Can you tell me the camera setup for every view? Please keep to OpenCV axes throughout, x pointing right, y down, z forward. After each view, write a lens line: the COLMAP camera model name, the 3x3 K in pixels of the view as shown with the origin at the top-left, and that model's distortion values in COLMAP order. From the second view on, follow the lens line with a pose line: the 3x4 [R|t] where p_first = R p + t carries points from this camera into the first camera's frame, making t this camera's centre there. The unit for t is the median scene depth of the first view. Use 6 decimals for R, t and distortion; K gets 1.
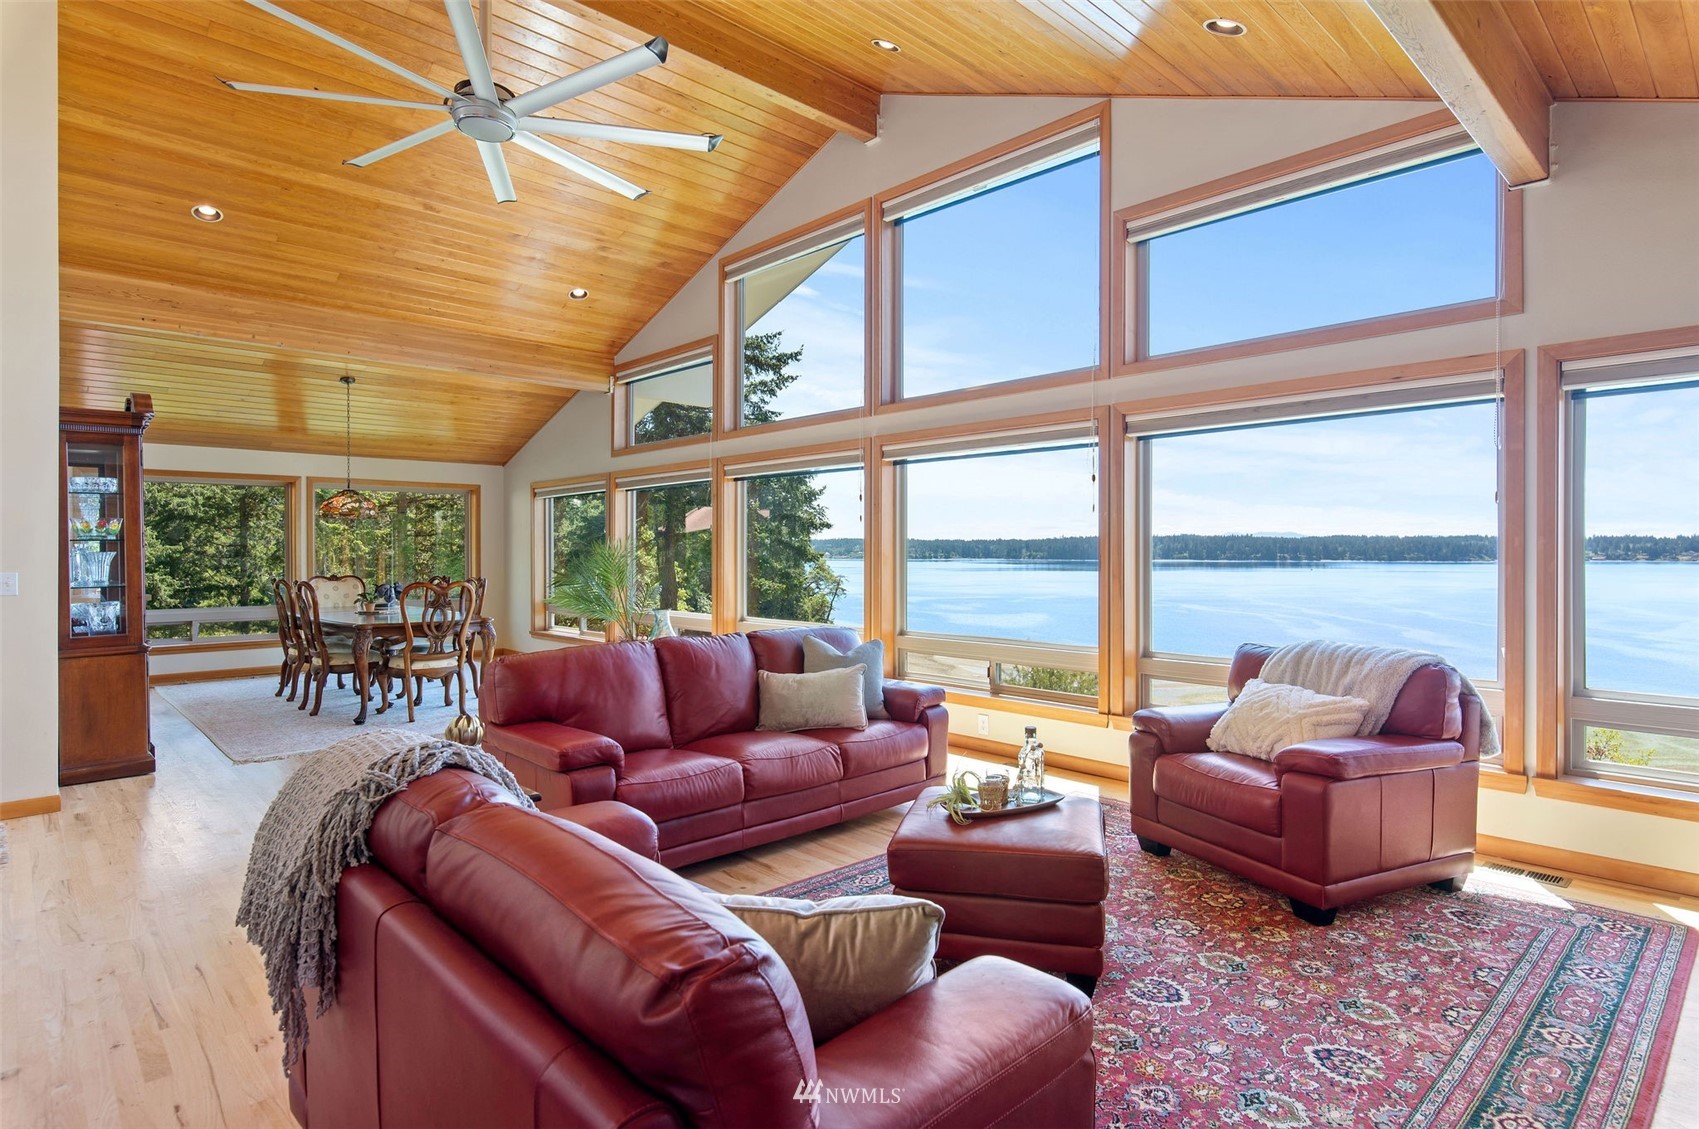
lens RADIAL K [[893.2, 0, 847.1], [0, 893.2, 557.1], [0, 0, 1]] dist [-0.005036, -0.000099]
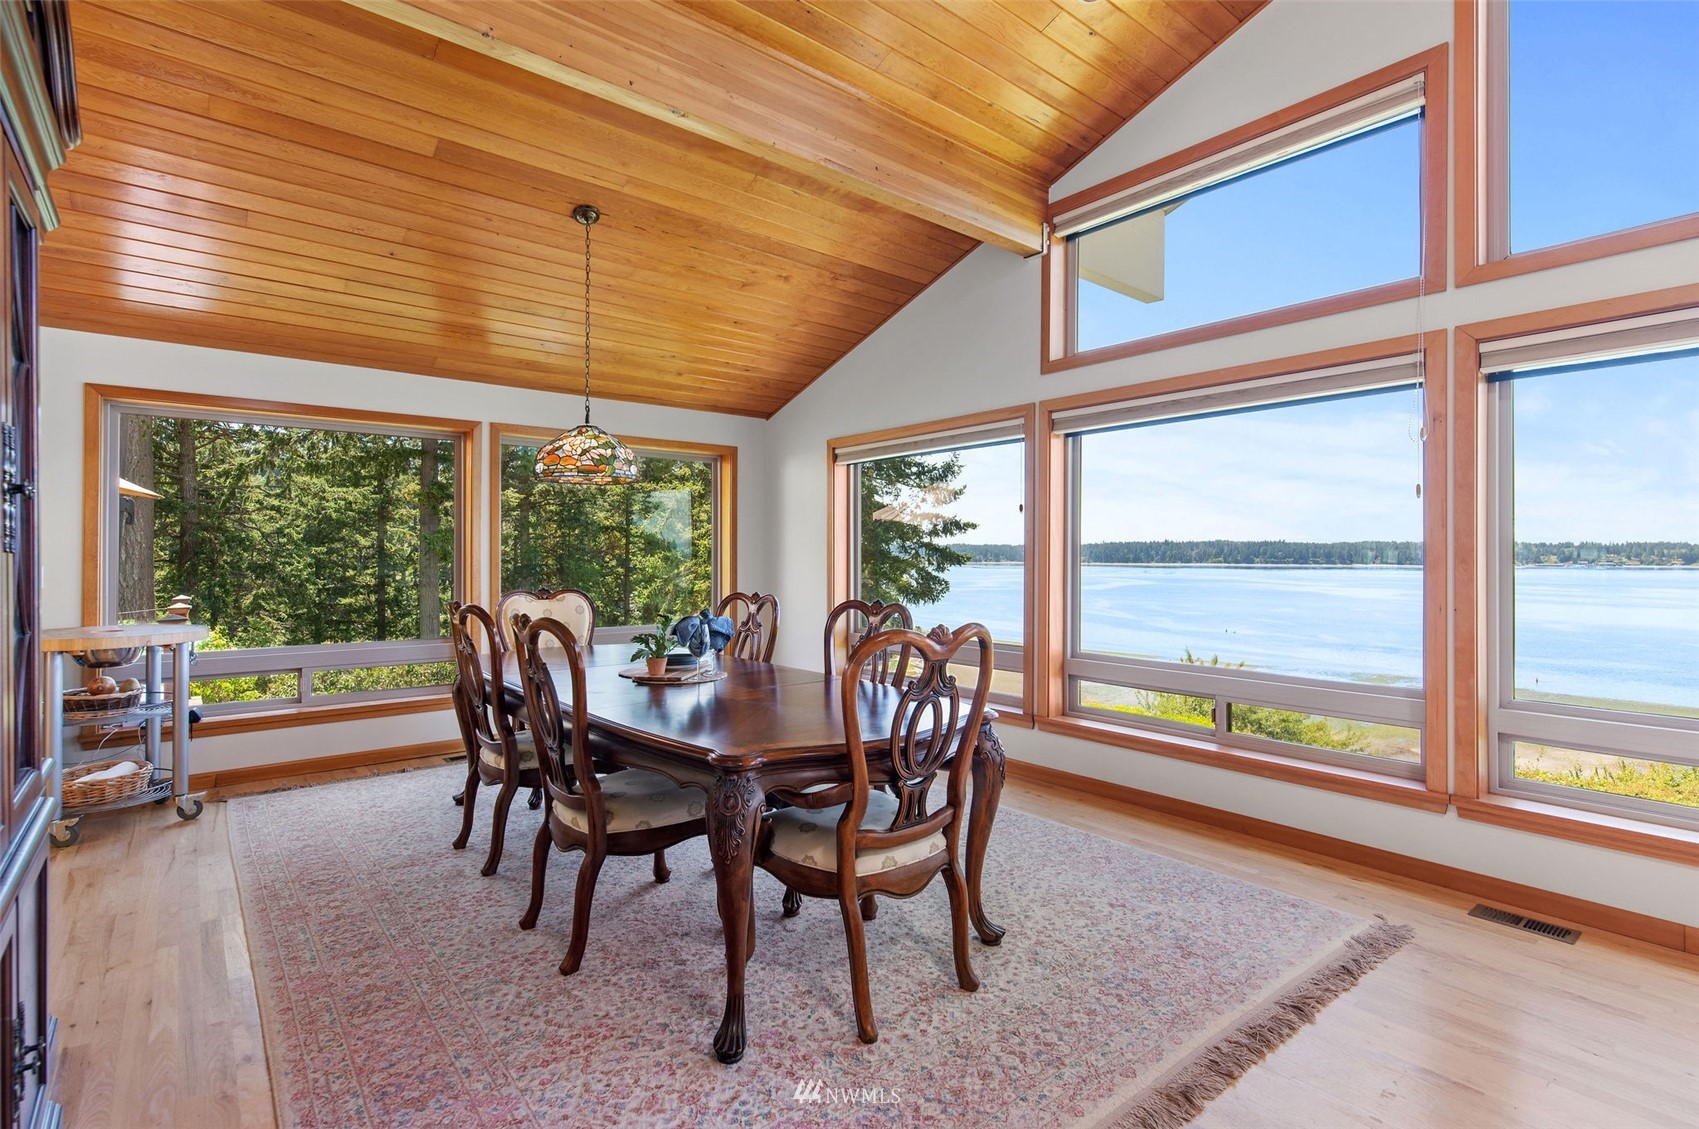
lens RADIAL K [[833.3, 0, 860.3], [0, 833.3, 563.1], [0, 0, 1]] dist [0.002411, -0.001293]
pose [[0.998684, 0.002792, -0.051203, -0.346422], [-0.002631, 0.999991, 0.003208, 0.000321], [0.051211, -0.003069, 0.998683, 0.490891]]
